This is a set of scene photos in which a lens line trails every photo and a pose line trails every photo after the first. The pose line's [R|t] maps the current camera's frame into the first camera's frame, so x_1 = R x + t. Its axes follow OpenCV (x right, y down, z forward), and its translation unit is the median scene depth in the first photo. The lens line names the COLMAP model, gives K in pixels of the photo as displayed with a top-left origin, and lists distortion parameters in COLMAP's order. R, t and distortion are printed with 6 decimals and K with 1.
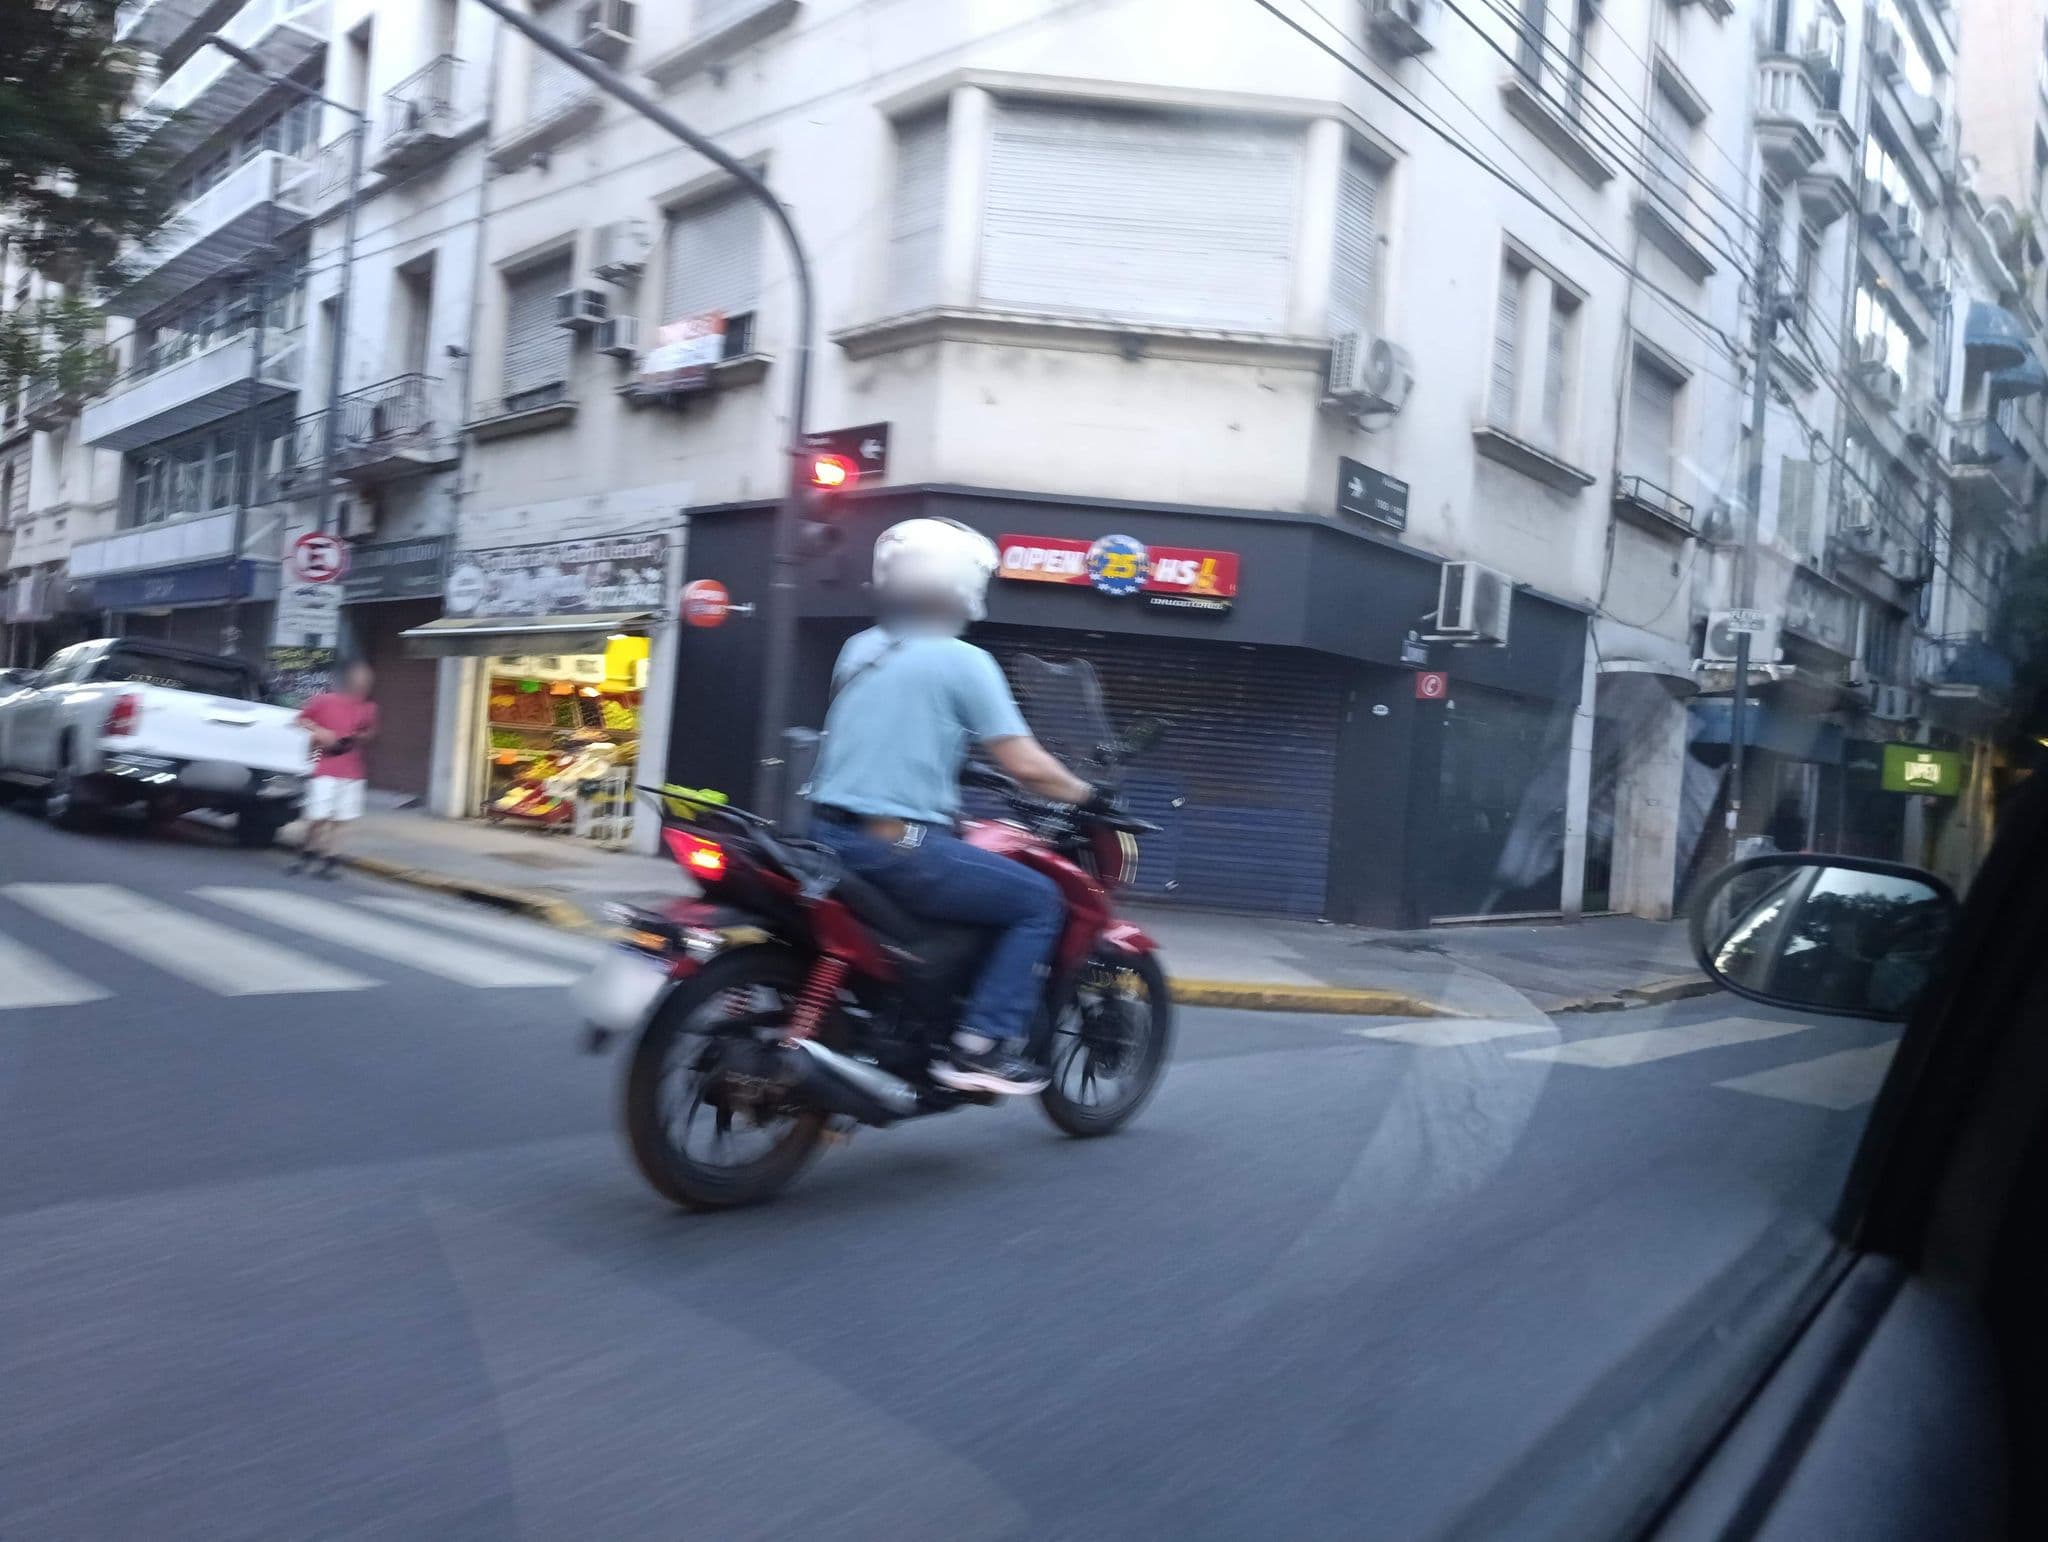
lens RADIAL K [[1404.5, 0, 1024.0], [0, 1404.5, 771.0], [0, 0, 1]] dist [0.059865, -0.160028]
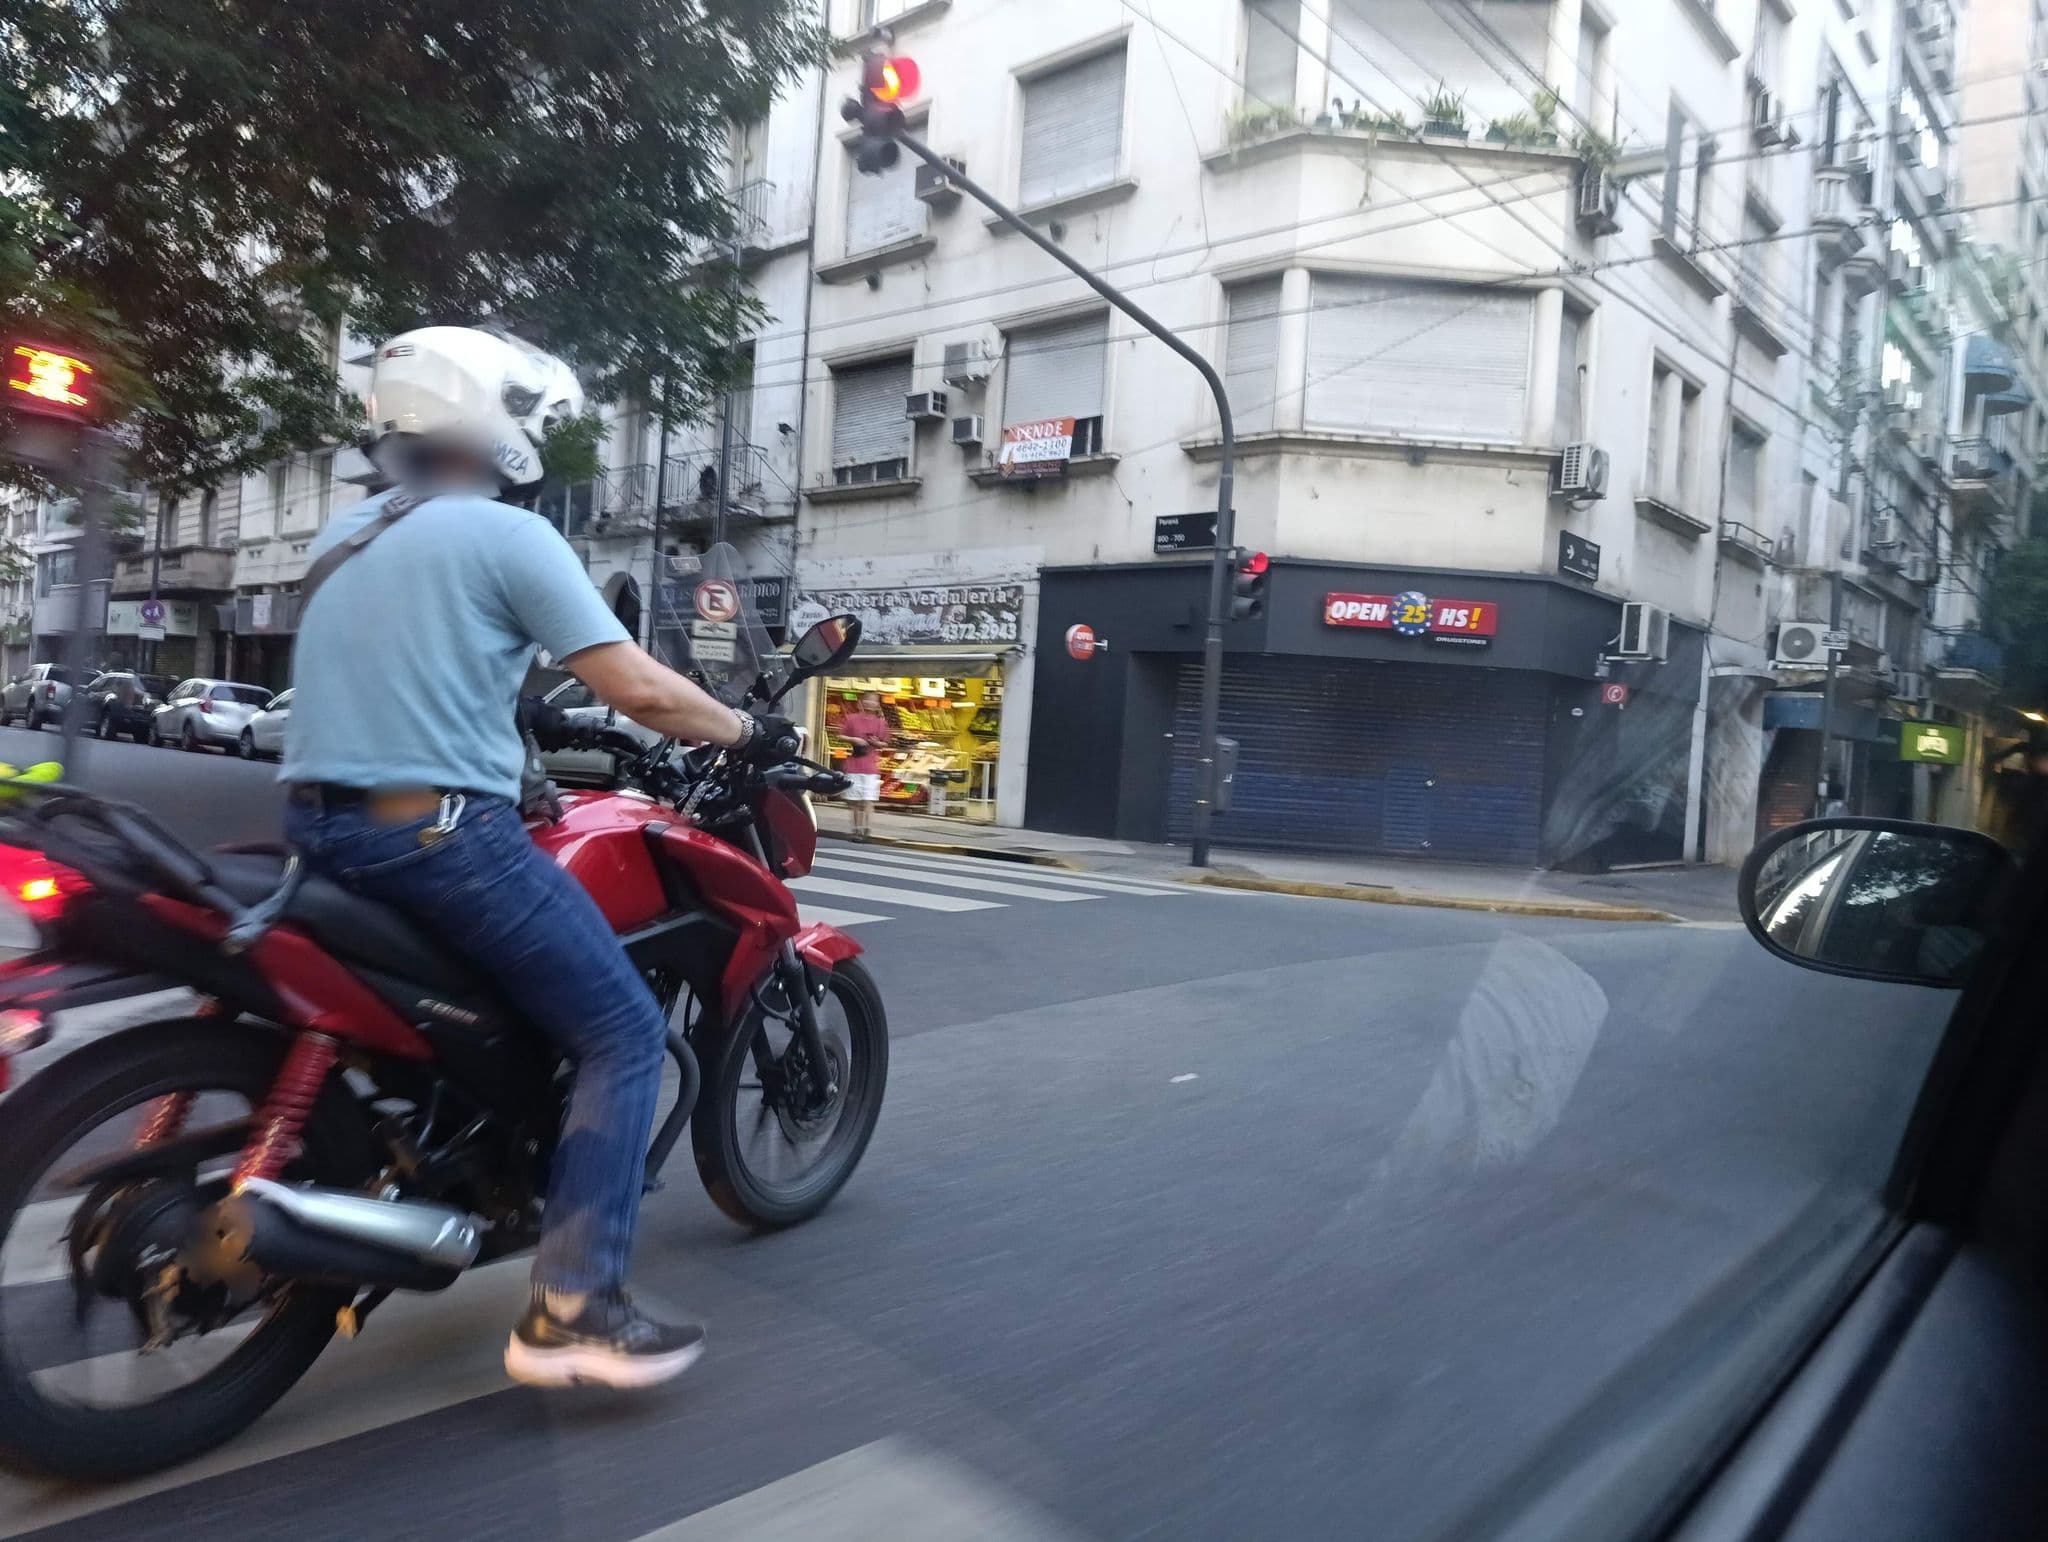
lens RADIAL K [[1384.2, 0, 1021.4], [0, 1384.2, 782.0], [0, 0, 1]] dist [0.056121, -0.157384]
pose [[0.999855, -0.015268, 0.007591, -0.227420], [0.015079, 0.999590, 0.024331, -0.012998], [-0.007960, -0.024213, 0.999675, -0.258670]]
